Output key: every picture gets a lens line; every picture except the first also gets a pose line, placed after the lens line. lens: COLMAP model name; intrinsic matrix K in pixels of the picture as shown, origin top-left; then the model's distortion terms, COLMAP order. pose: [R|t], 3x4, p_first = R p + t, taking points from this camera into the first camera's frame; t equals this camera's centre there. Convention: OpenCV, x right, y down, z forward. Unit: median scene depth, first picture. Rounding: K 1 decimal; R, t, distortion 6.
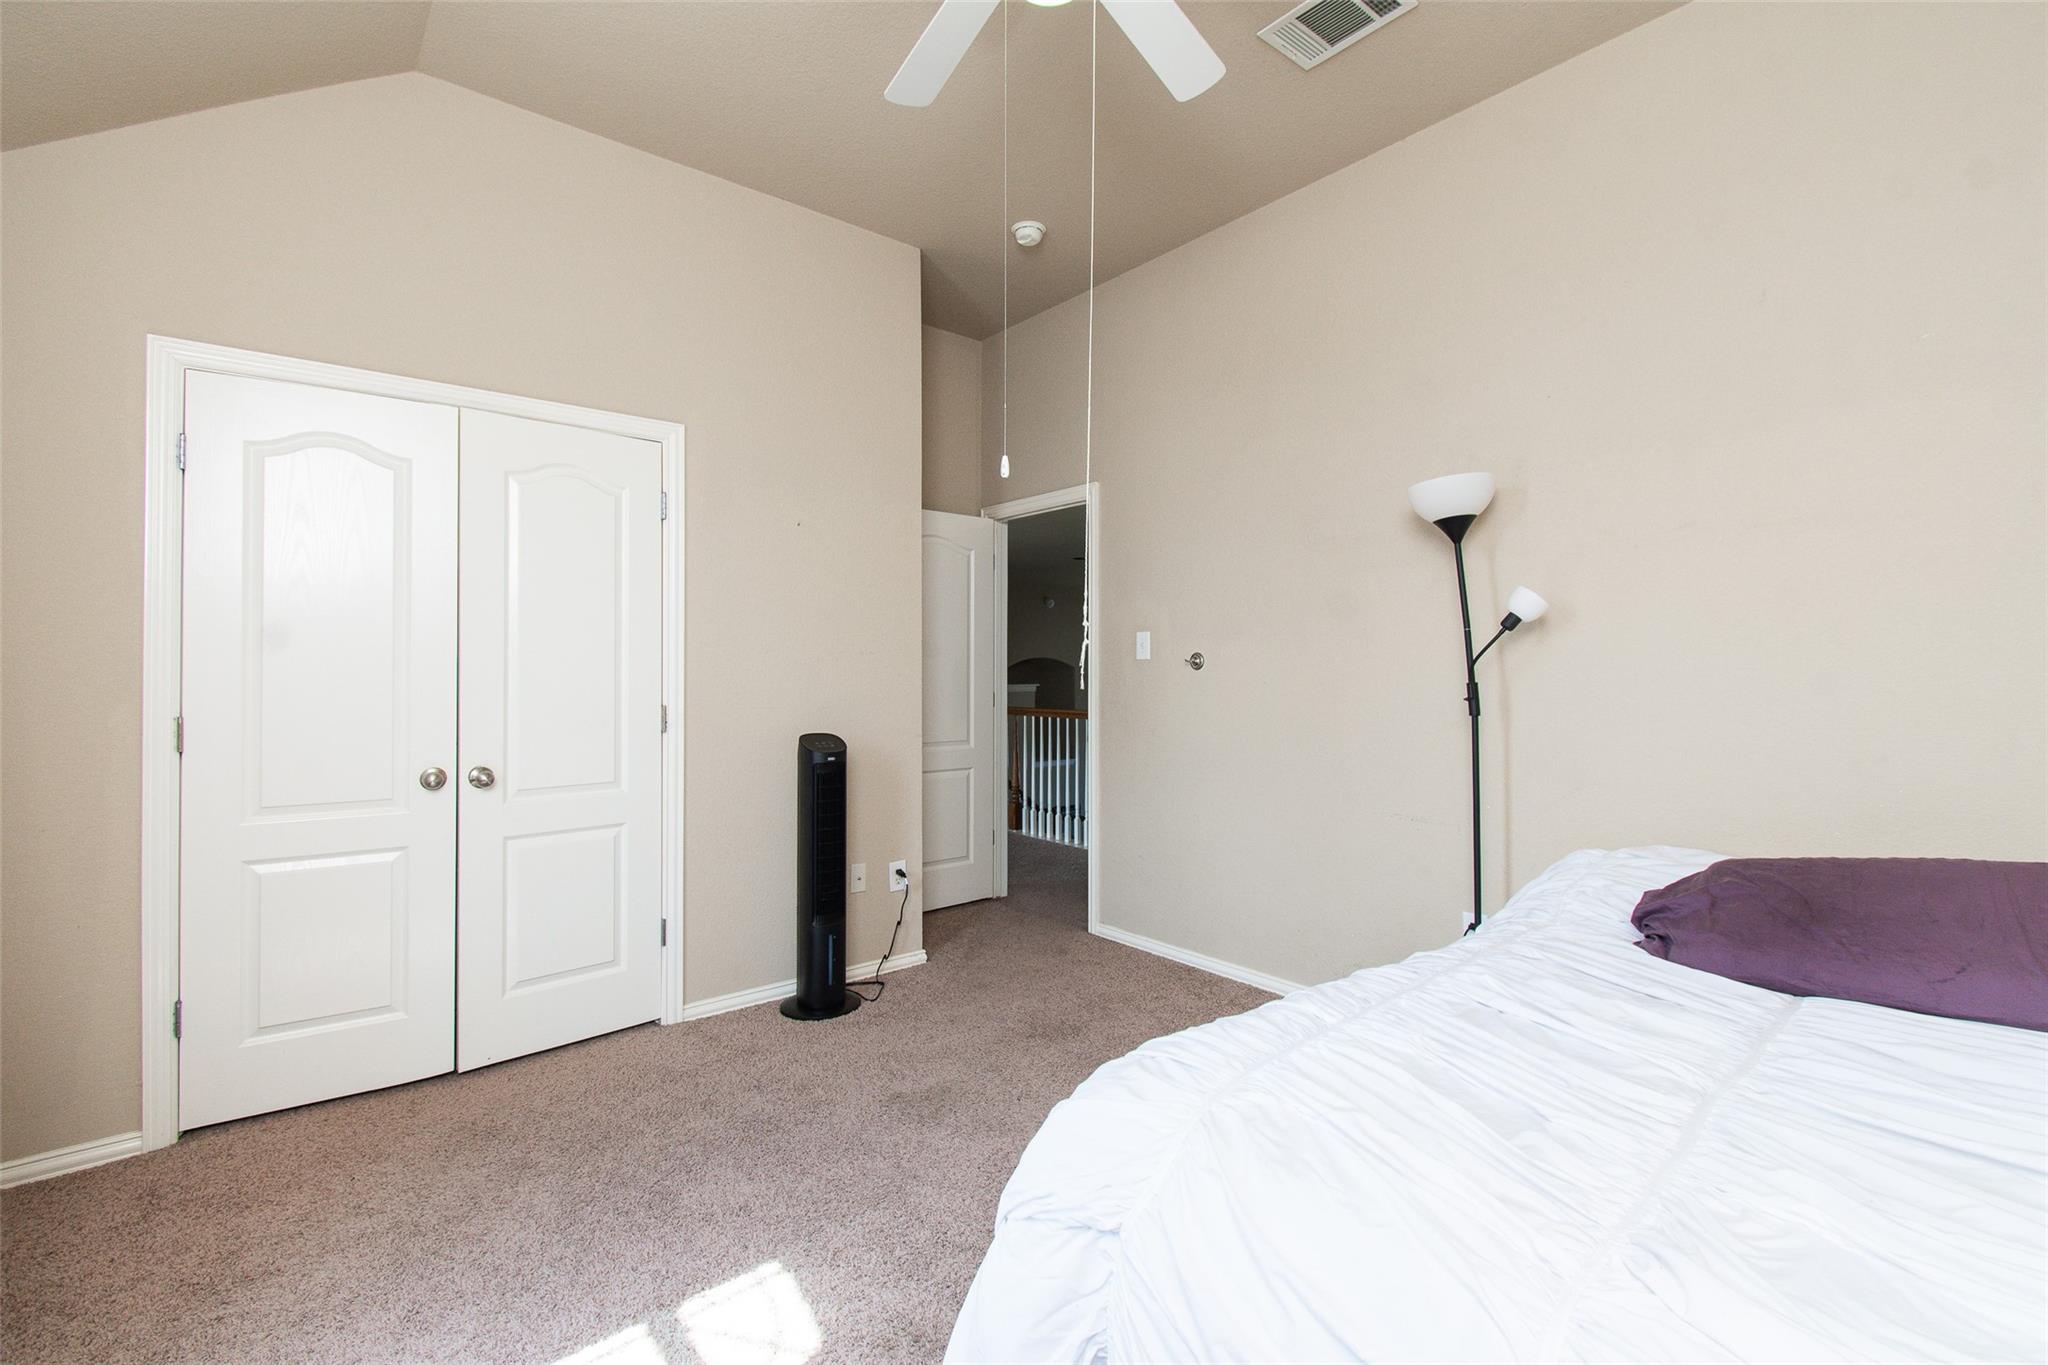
lens RADIAL K [[910.9, 0, 1021.9], [0, 910.9, 677.6], [0, 0, 1]] dist [0.002825, -0.003795]
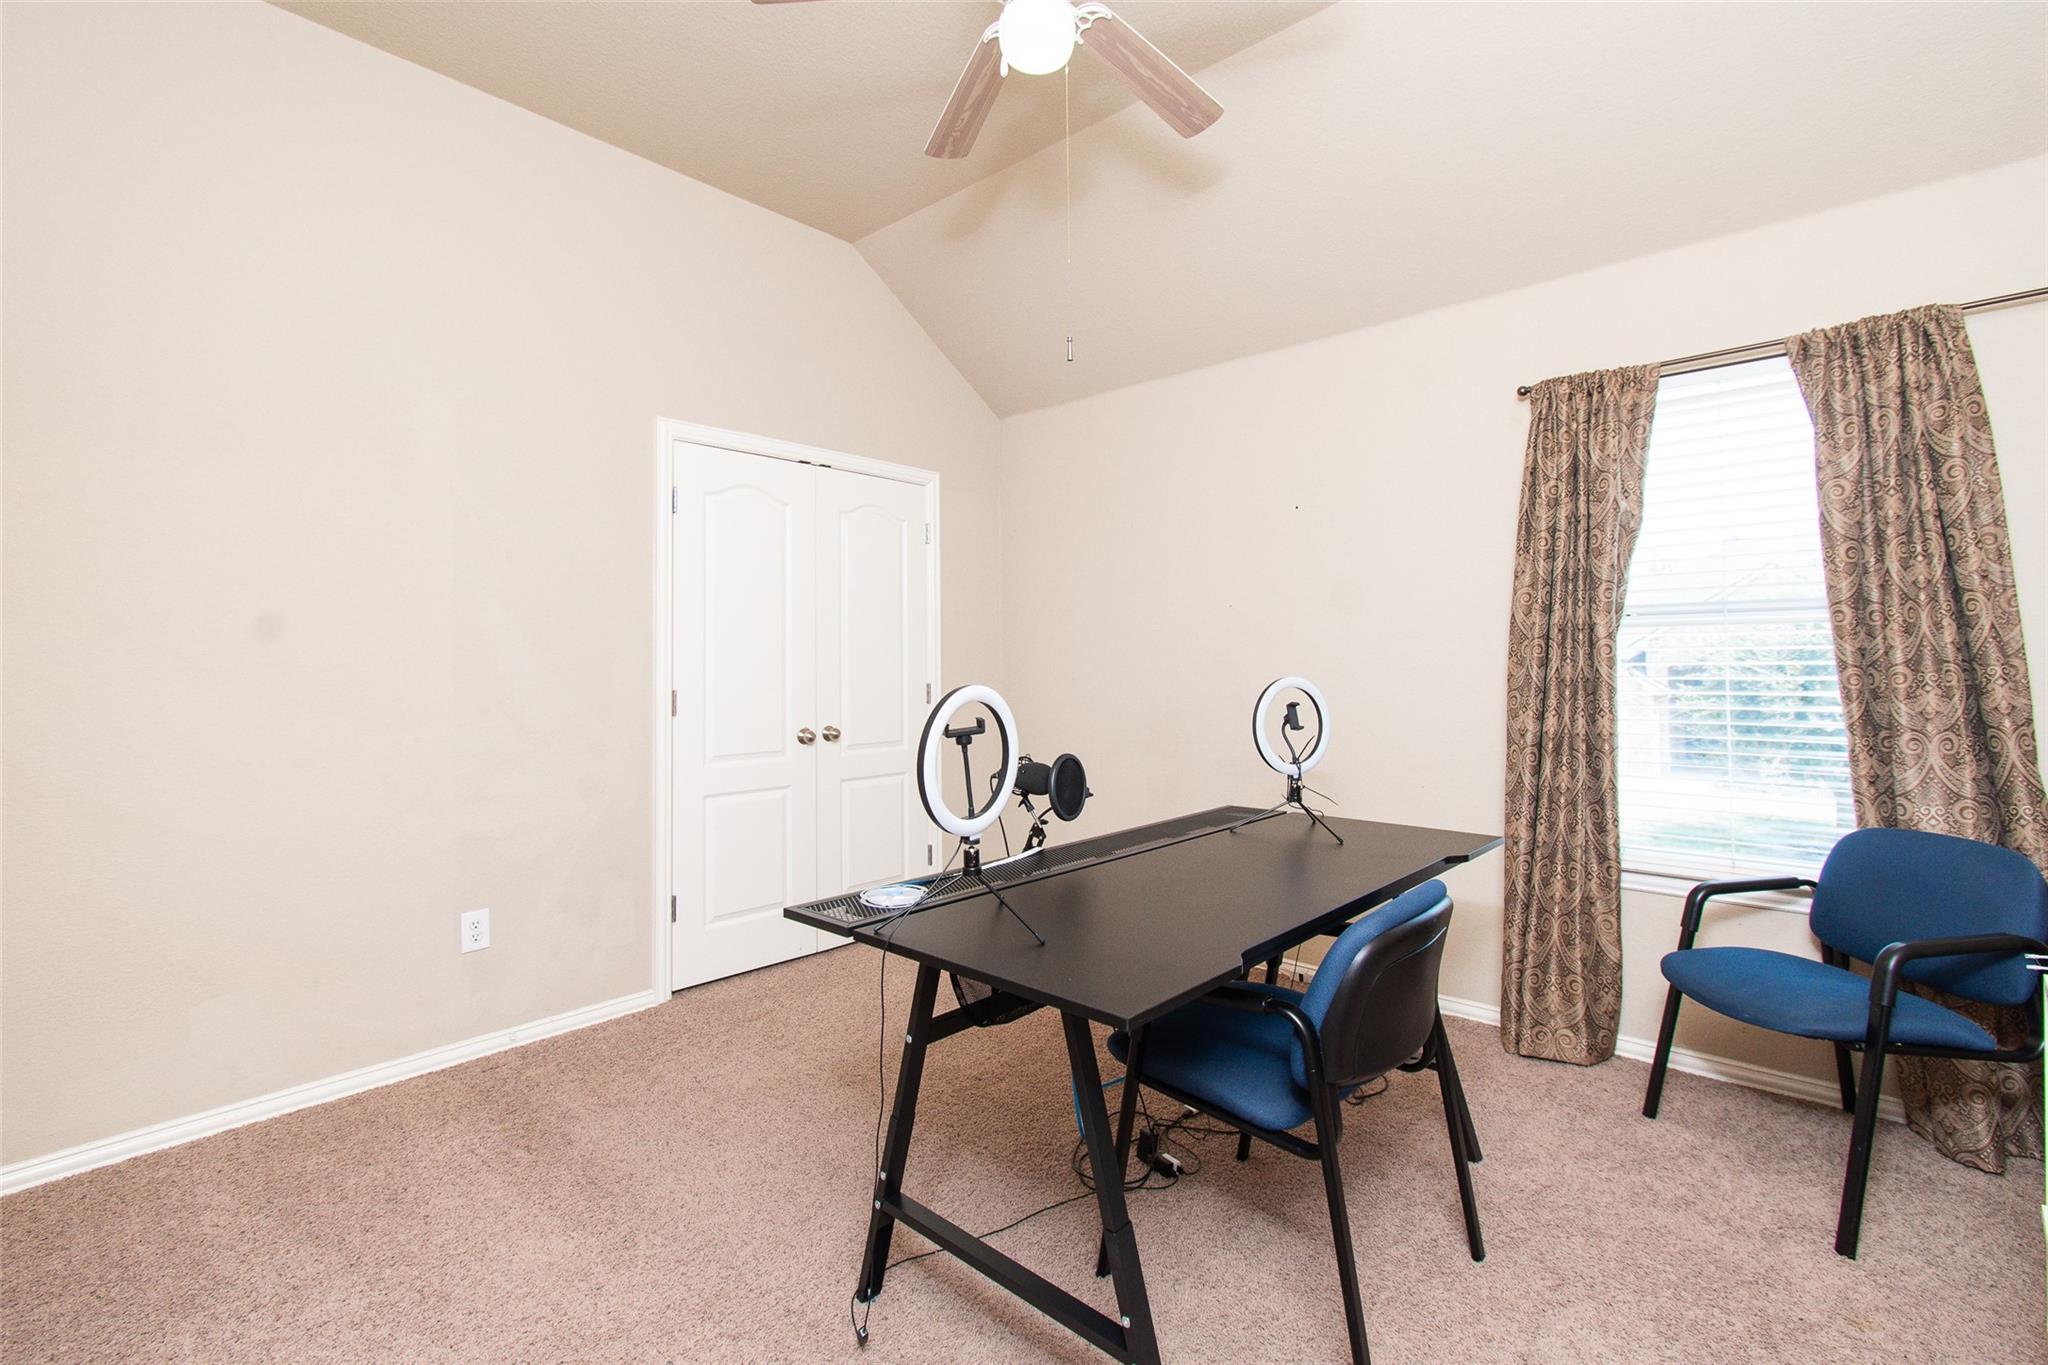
lens RADIAL K [[910.9, 0, 1036.0], [0, 910.9, 667.4], [0, 0, 1]] dist [0.002825, -0.003795]
pose [[0.987303, -0.003866, 0.158803, -0.517067], [0.003968, 0.999992, -0.000322, 0.009581], [-0.158801, 0.000948, 0.987310, -0.394665]]
